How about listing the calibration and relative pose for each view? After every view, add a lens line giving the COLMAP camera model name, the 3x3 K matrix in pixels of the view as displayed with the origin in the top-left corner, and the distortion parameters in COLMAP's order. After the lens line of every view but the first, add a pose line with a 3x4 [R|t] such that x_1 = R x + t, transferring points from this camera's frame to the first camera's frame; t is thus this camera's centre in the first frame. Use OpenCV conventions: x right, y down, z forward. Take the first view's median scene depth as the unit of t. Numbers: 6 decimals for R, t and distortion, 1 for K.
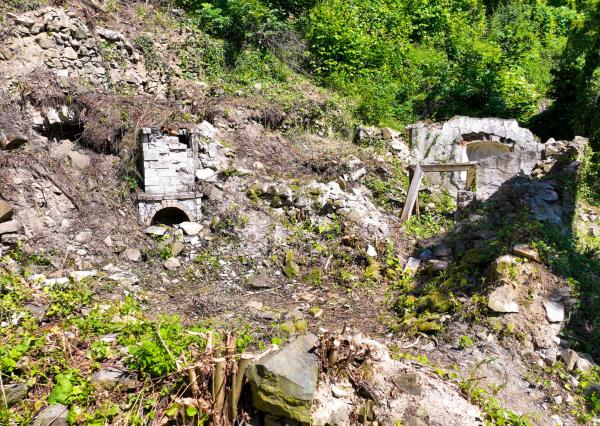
lens RADIAL K [[531.4, 0, 300.0], [0, 531.4, 213.0], [0, 0, 1]] dist [0.004578, -0.003347]
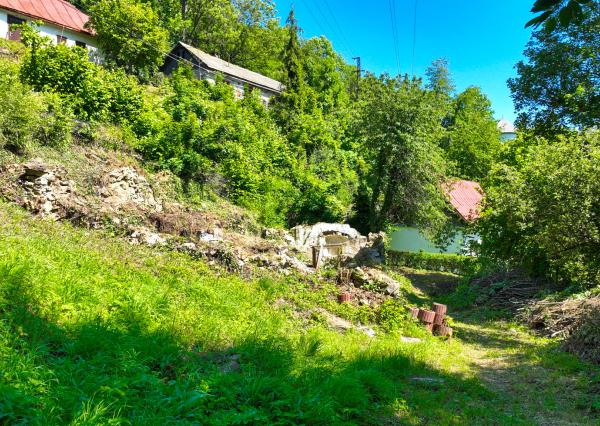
lens RADIAL K [[531.4, 0, 300.0], [0, 531.4, 213.0], [0, 0, 1]] dist [0.004578, -0.003347]
pose [[0.928175, -0.000920, 0.372143, -0.457224], [0.070169, 0.982493, -0.172582, 0.104306], [-0.365469, 0.186299, 0.911990, -0.689360]]
